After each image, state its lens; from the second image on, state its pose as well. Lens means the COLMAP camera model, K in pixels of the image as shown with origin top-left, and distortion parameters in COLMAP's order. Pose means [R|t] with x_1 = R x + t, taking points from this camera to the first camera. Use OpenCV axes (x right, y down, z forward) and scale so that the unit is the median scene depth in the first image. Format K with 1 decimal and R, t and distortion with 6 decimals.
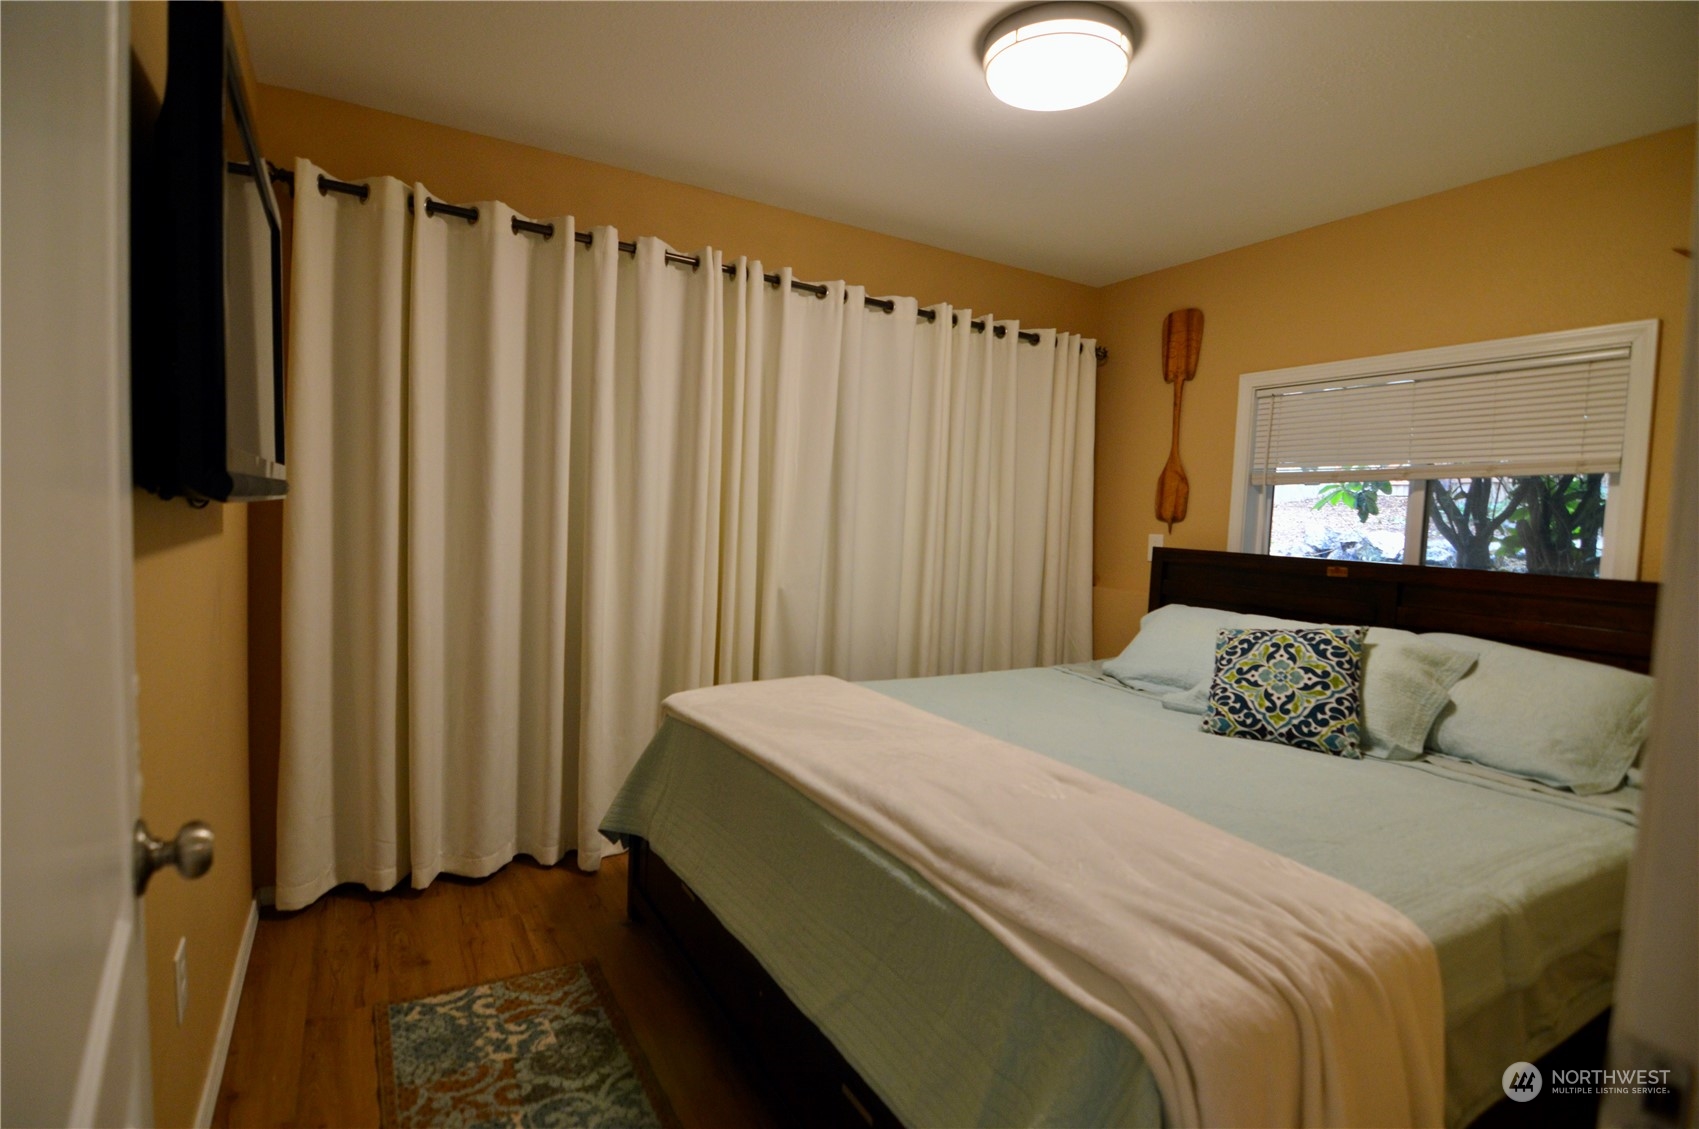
lens RADIAL K [[826.9, 0, 849.5], [0, 826.9, 564.5], [0, 0, 1]] dist [-0.005259, -0.012378]
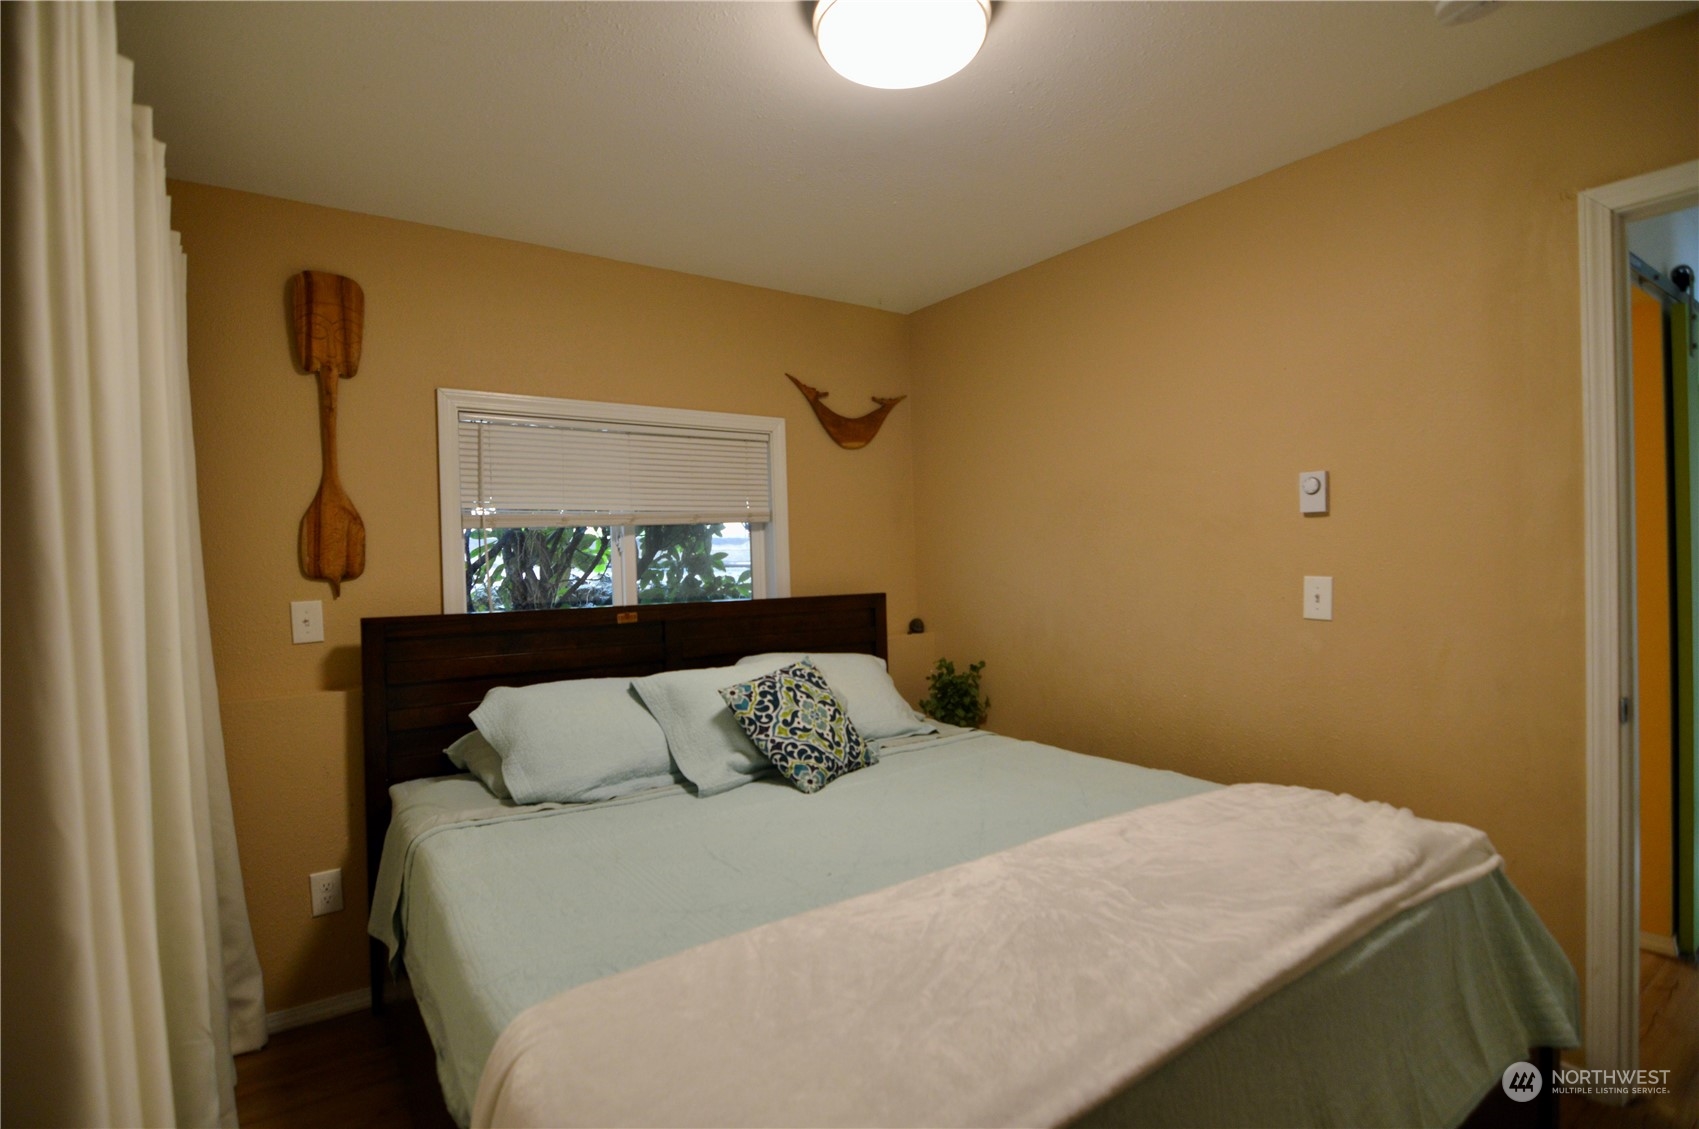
lens RADIAL K [[826.9, 0, 849.5], [0, 826.9, 564.5], [0, 0, 1]] dist [-0.005259, -0.012378]
pose [[-0.078182, -0.042880, 0.996017, -0.521267], [0.081365, 0.995467, 0.049243, -0.103769], [-0.993613, 0.084890, -0.074338, 1.024570]]
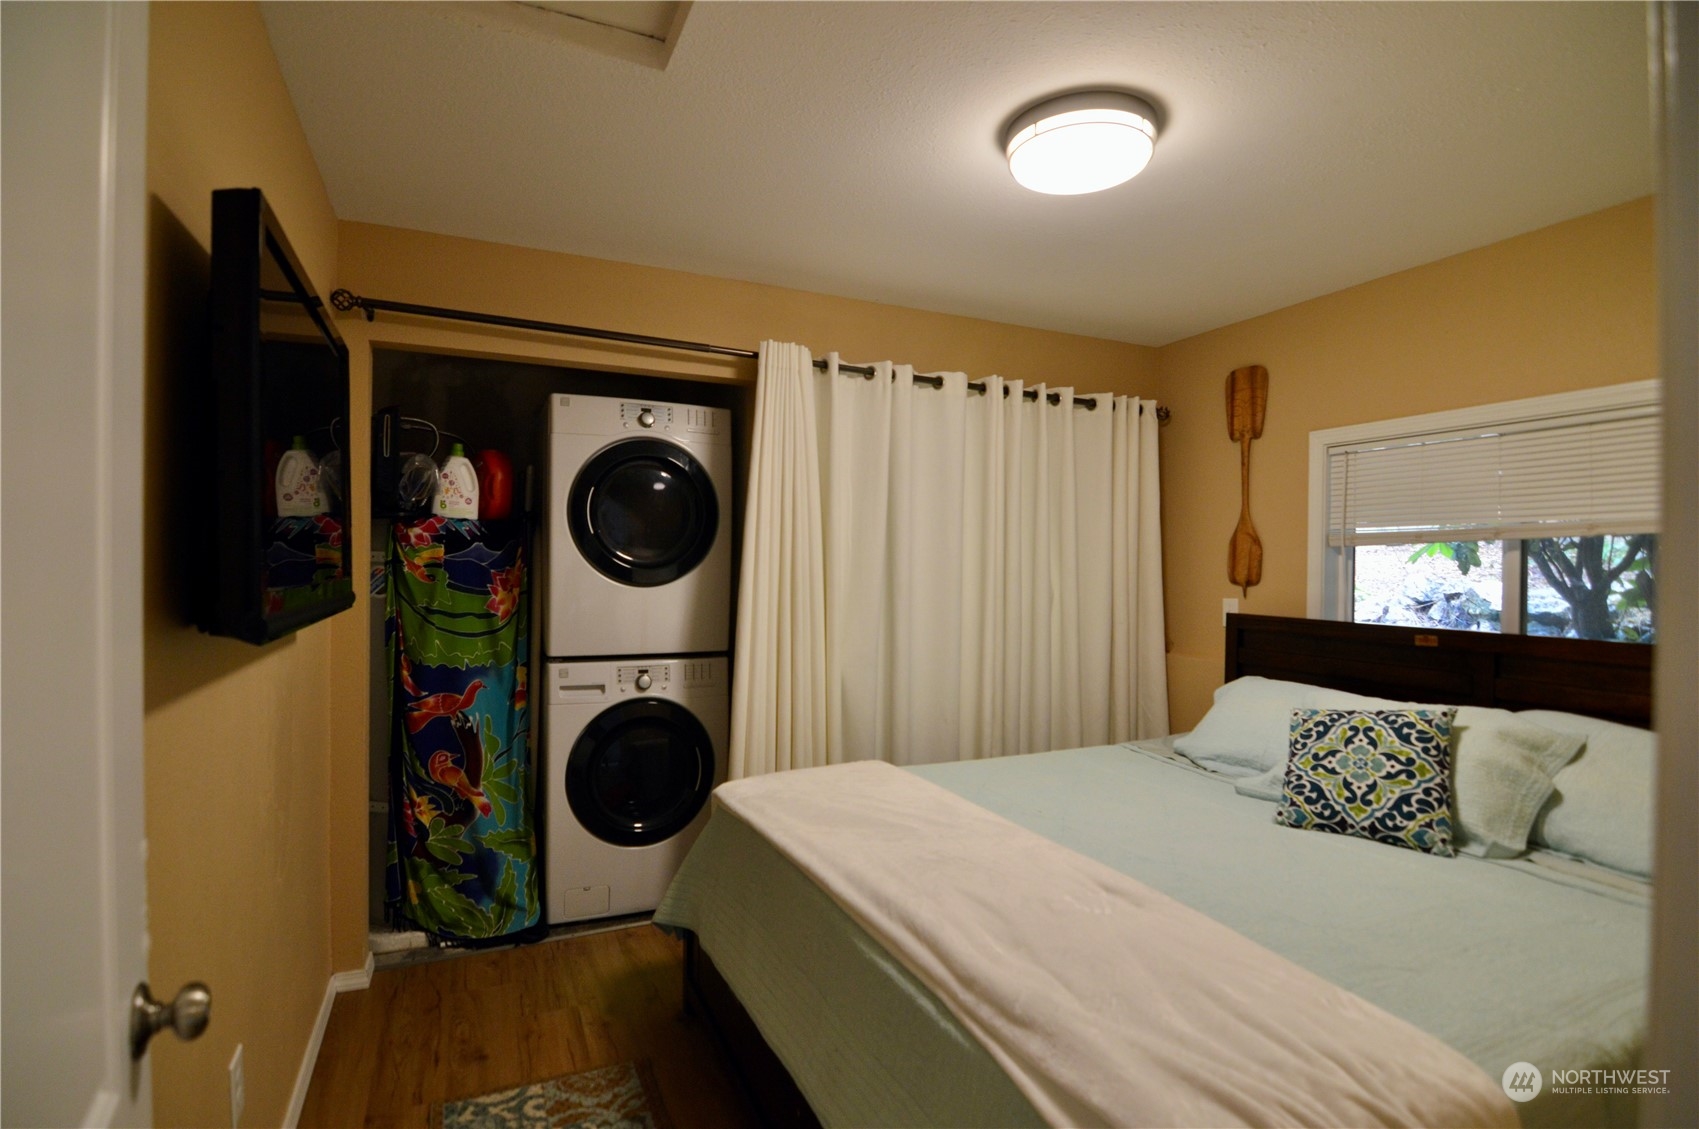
lens RADIAL K [[826.9, 0, 849.5], [0, 826.9, 564.5], [0, 0, 1]] dist [-0.005259, -0.012378]
pose [[0.994408, -0.031265, -0.100868, 0.051068], [0.024890, 0.997648, -0.063860, -0.043121], [0.102627, 0.060993, 0.992848, 0.006861]]
